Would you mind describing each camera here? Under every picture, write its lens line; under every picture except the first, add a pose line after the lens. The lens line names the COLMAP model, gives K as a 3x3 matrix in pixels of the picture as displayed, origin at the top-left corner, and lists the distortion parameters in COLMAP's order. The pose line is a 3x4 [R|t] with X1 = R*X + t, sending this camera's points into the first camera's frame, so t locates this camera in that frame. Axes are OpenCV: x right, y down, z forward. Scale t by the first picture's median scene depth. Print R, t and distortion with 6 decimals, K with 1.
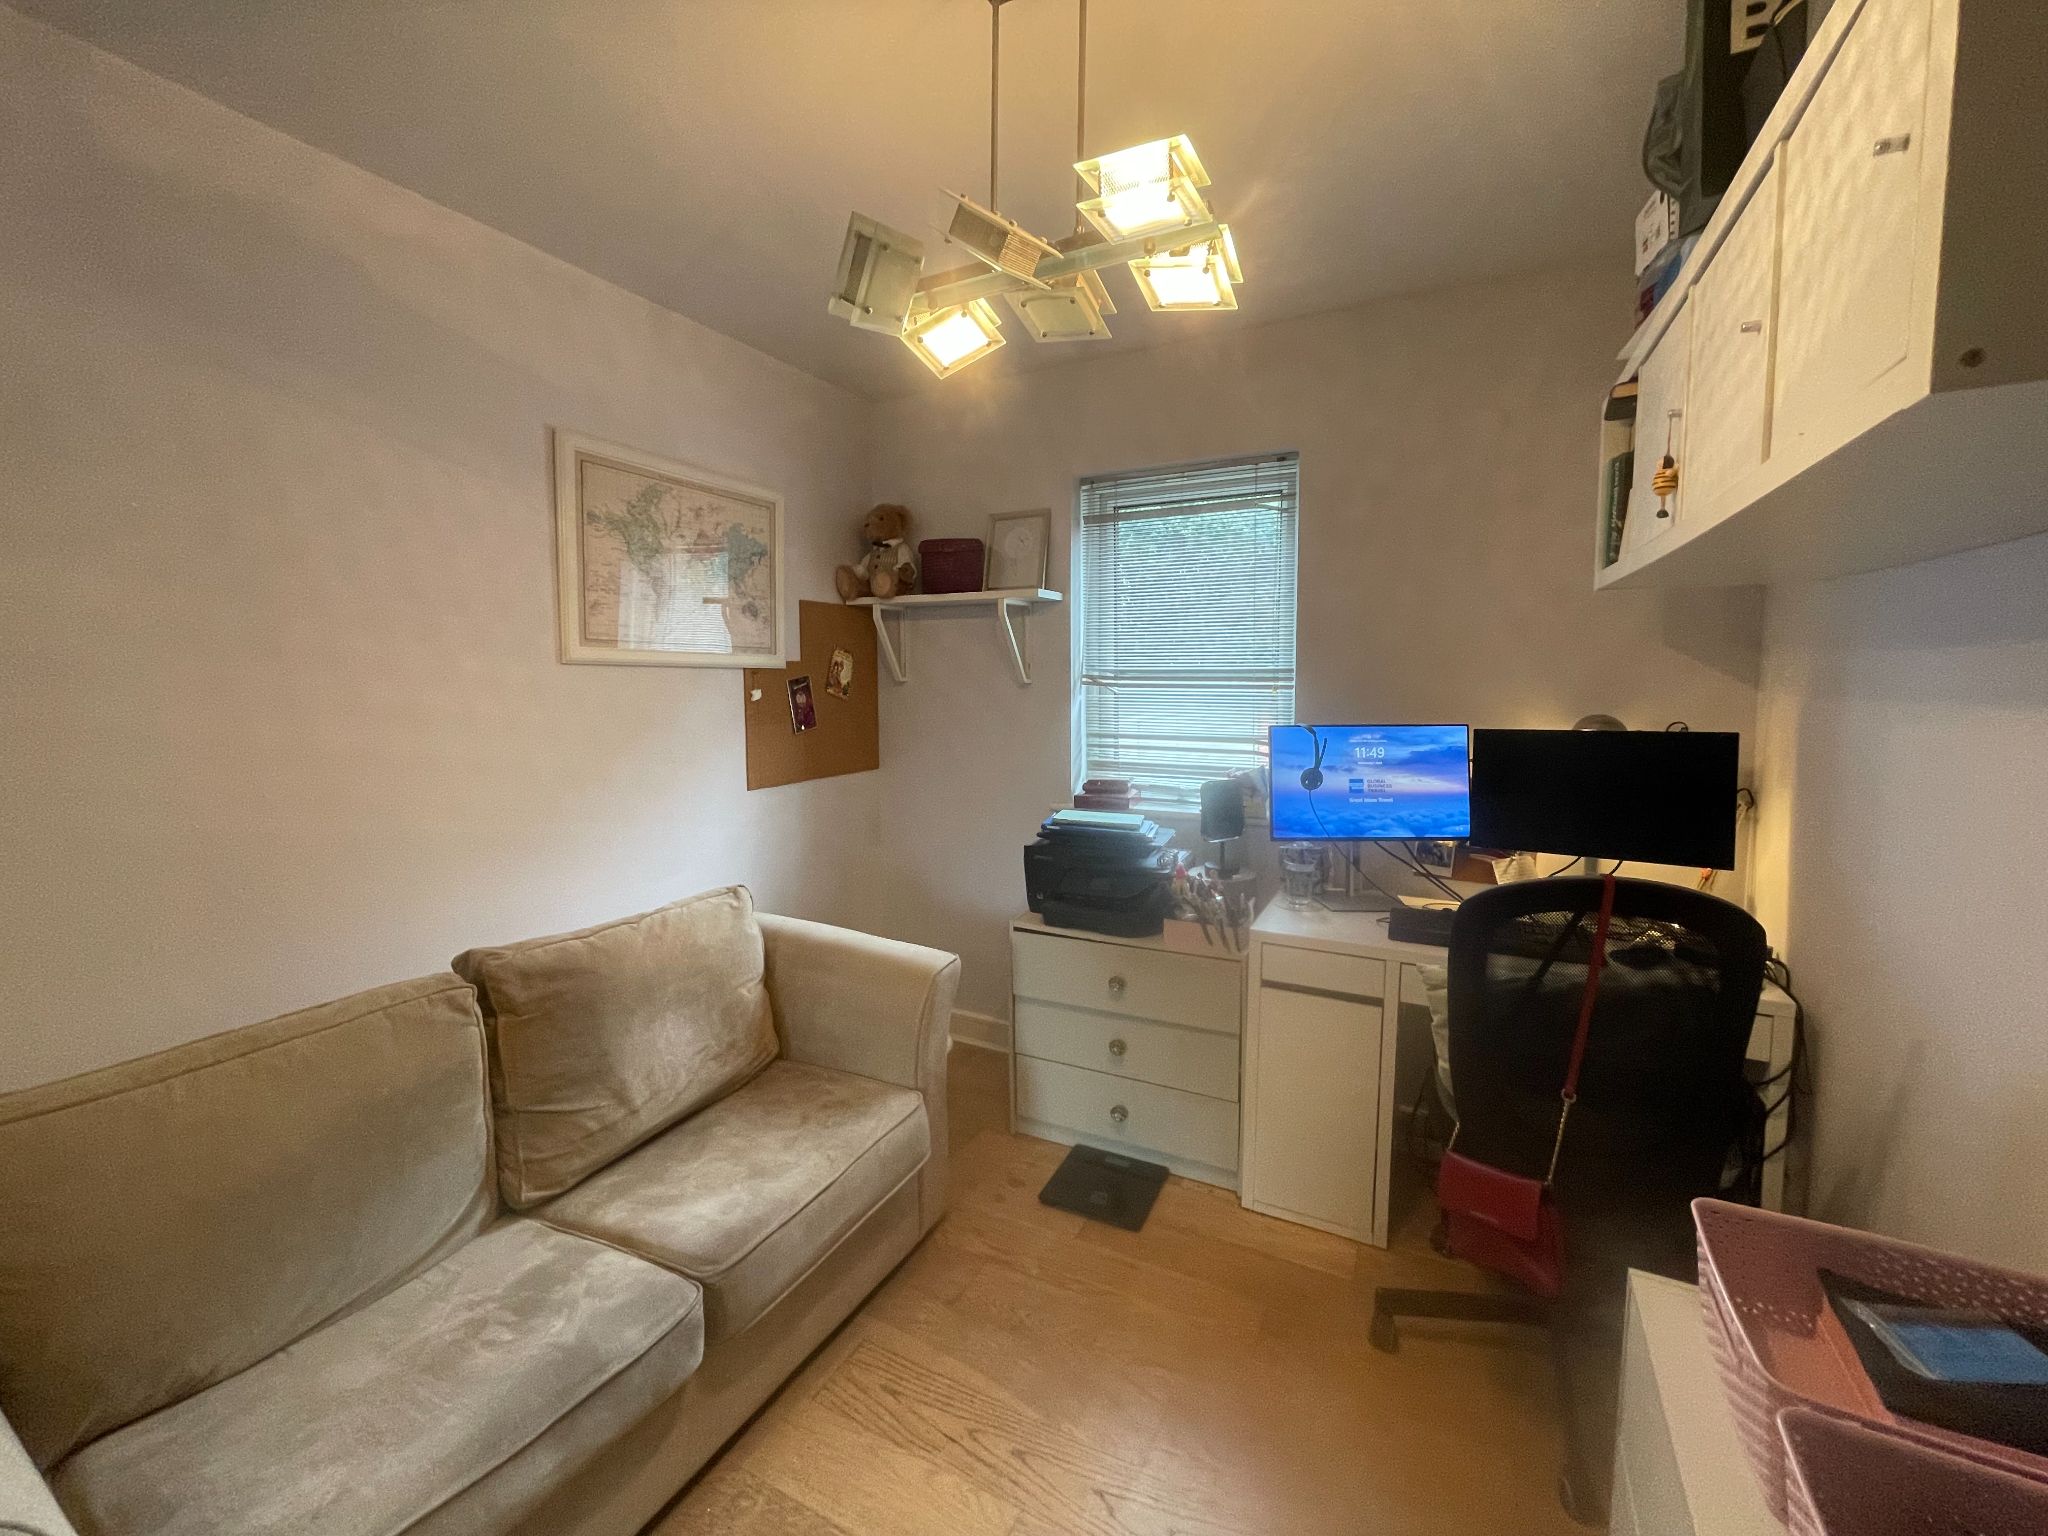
lens RADIAL K [[830.7, 0, 1020.7], [0, 830.7, 759.3], [0, 0, 1]] dist [-0.011144, -0.000433]
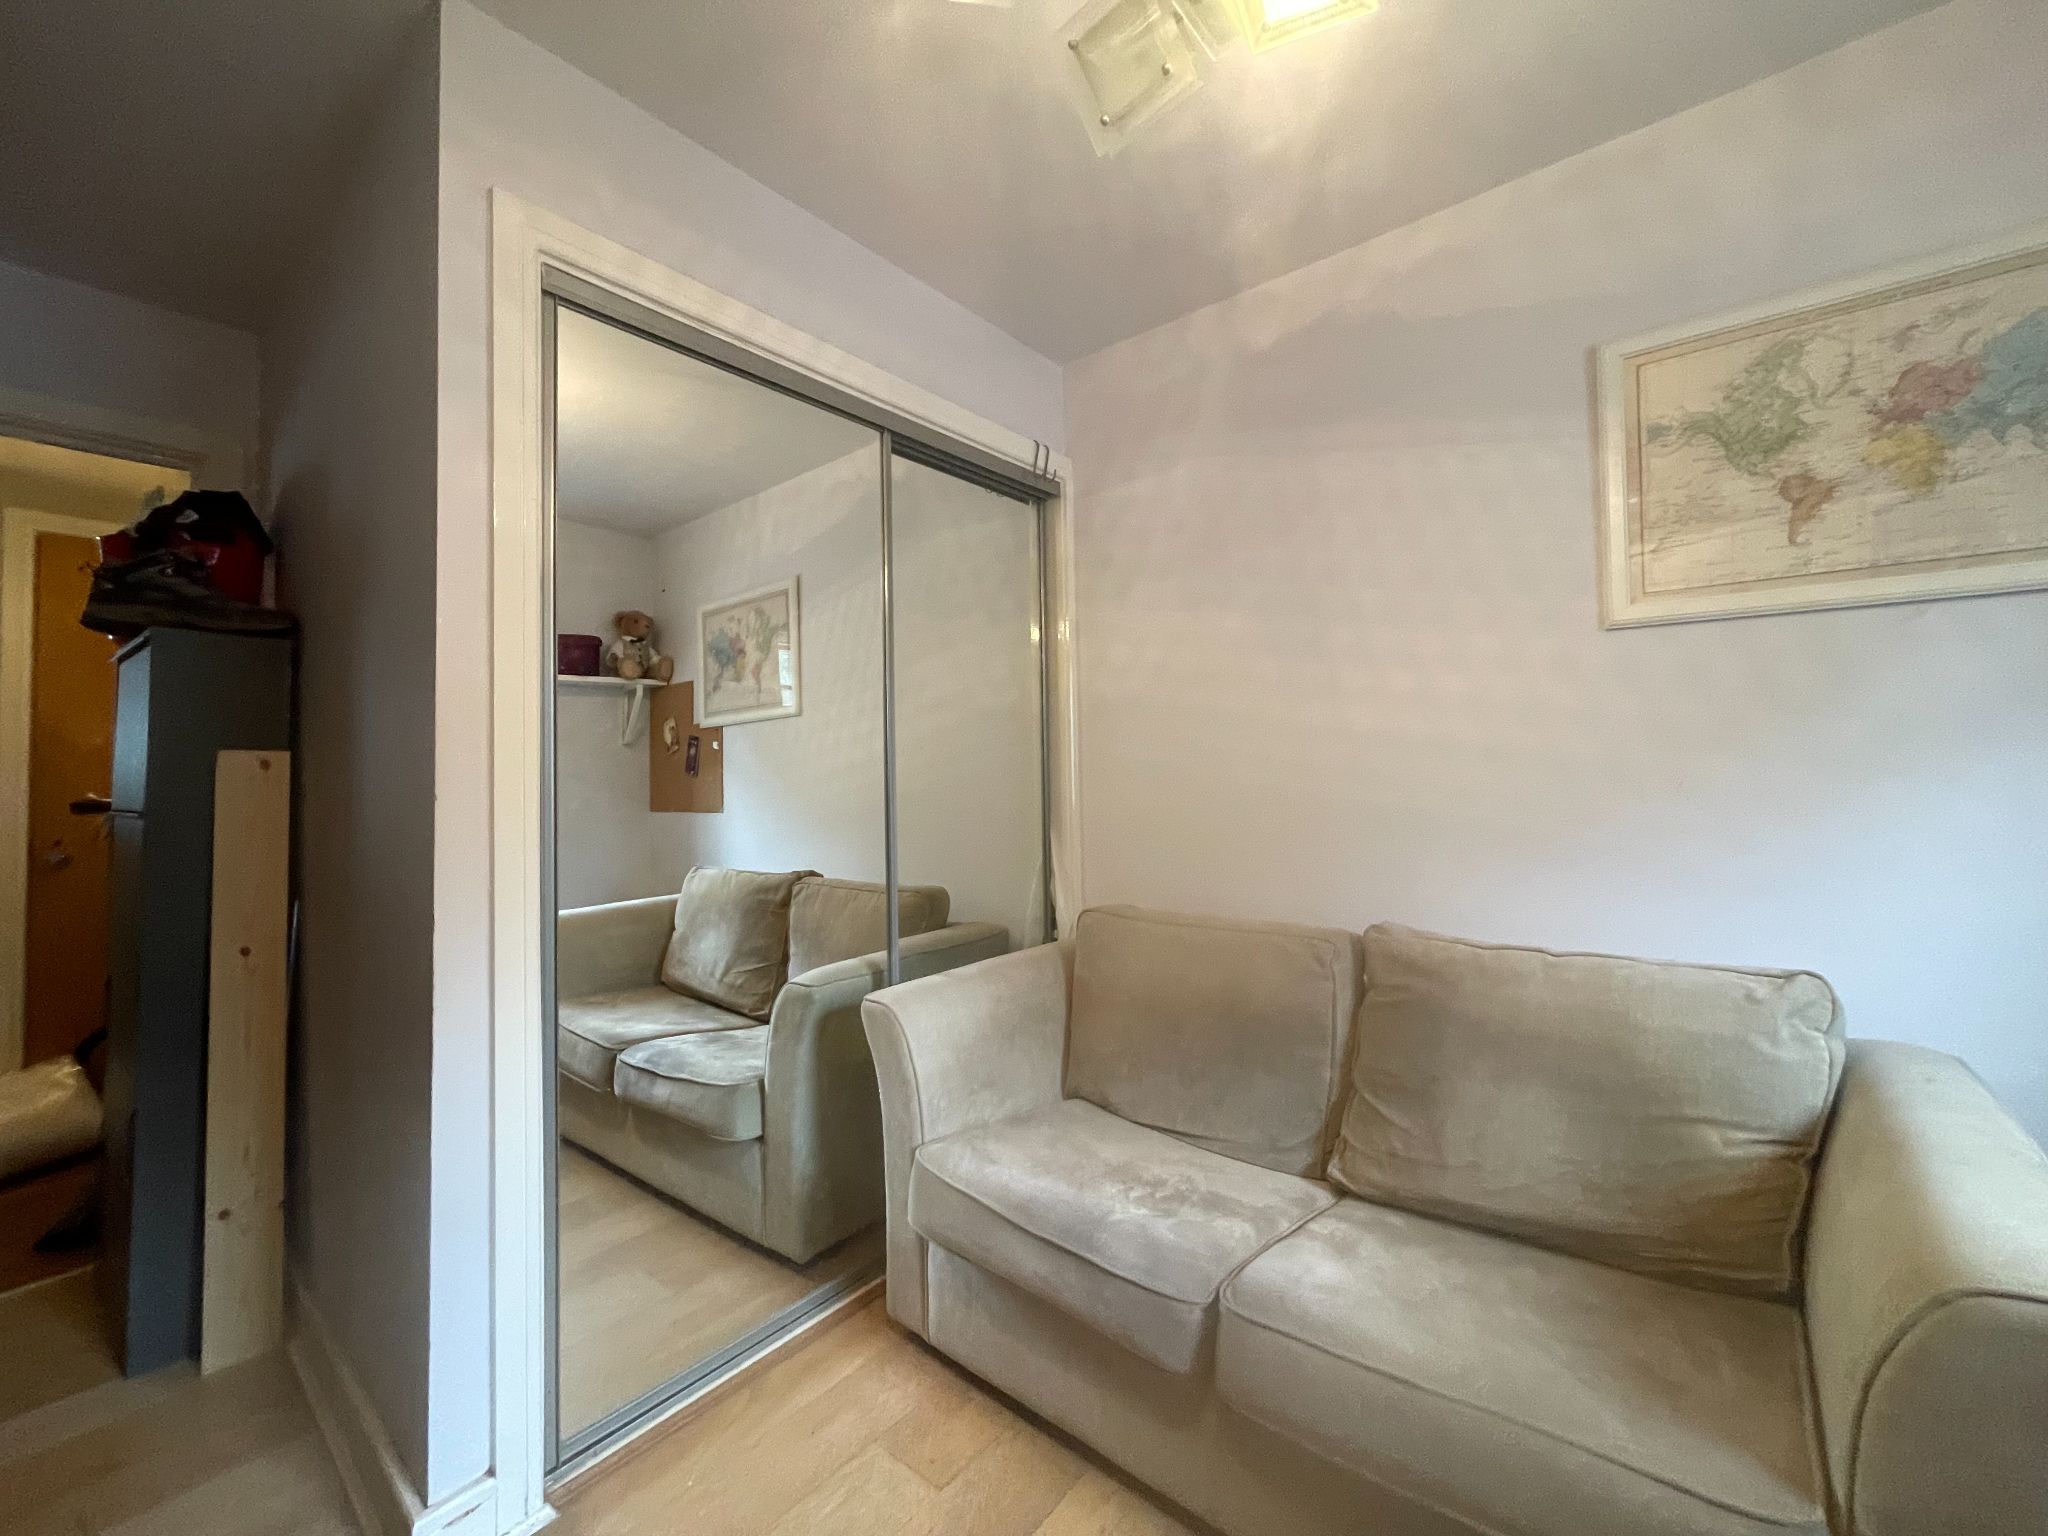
lens RADIAL K [[830.7, 0, 1020.4], [0, 830.7, 756.9], [0, 0, 1]] dist [-0.011144, -0.000433]
pose [[-0.218637, -0.008100, -0.975773, 0.407373], [-0.072921, 0.997305, 0.008060, 0.049159], [0.973078, 0.072917, -0.218638, 0.732948]]
